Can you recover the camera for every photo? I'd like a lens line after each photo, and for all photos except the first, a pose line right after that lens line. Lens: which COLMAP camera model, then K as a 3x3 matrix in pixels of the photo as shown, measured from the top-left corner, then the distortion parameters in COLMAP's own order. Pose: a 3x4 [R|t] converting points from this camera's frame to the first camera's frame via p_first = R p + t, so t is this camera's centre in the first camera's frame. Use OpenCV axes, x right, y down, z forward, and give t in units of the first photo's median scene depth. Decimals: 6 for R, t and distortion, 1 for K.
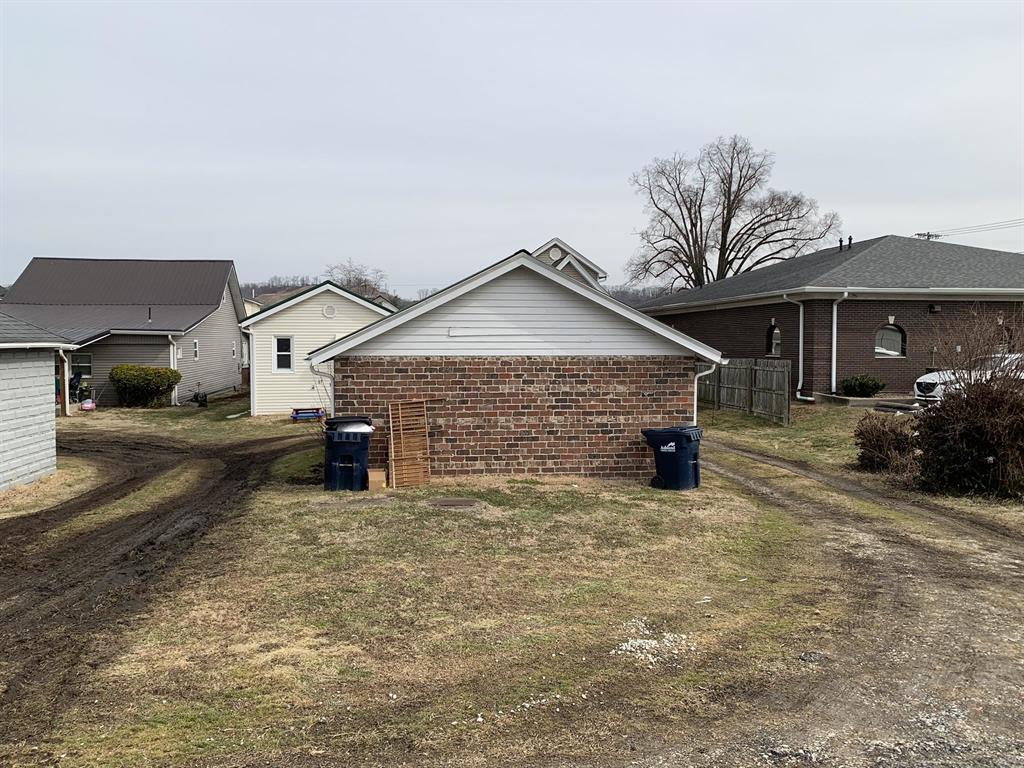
lens RADIAL K [[785.1, 0, 507.1], [0, 785.1, 383.7], [0, 0, 1]] dist [0.018315, -0.032075]
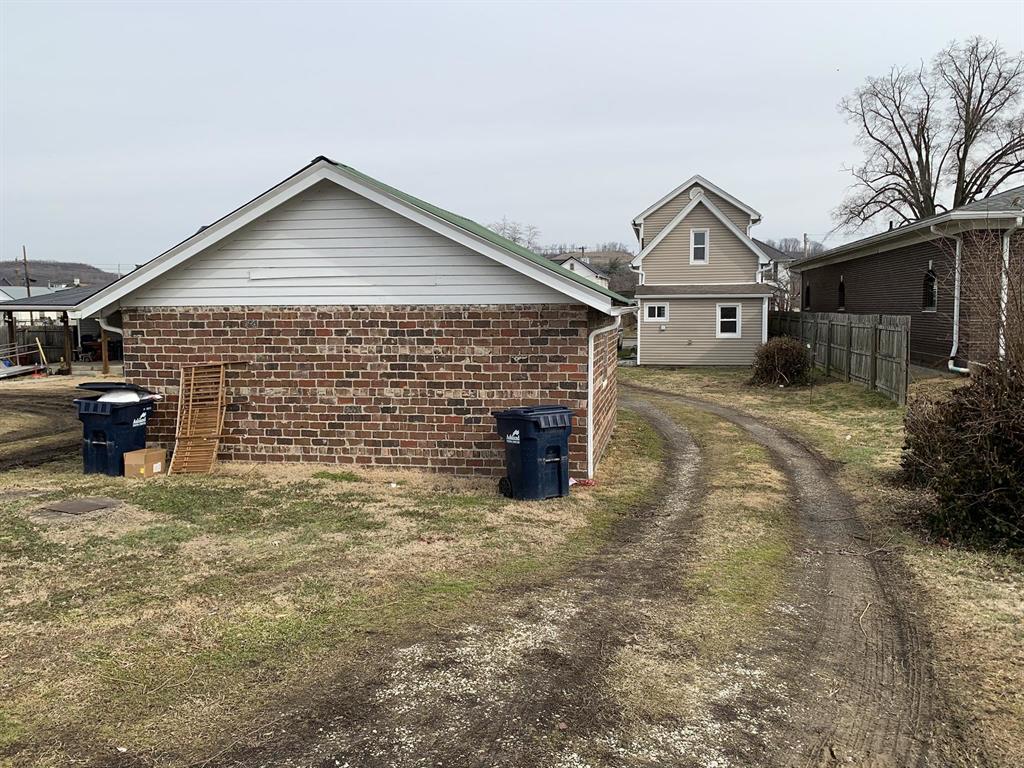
lens RADIAL K [[785.1, 0, 516.9], [0, 785.1, 382.8], [0, 0, 1]] dist [0.018315, -0.032075]
pose [[0.951015, 0.021999, -0.308362, 0.396634], [-0.008220, 0.998912, 0.045910, 0.002121], [0.309037, -0.041127, 0.950160, 0.340459]]
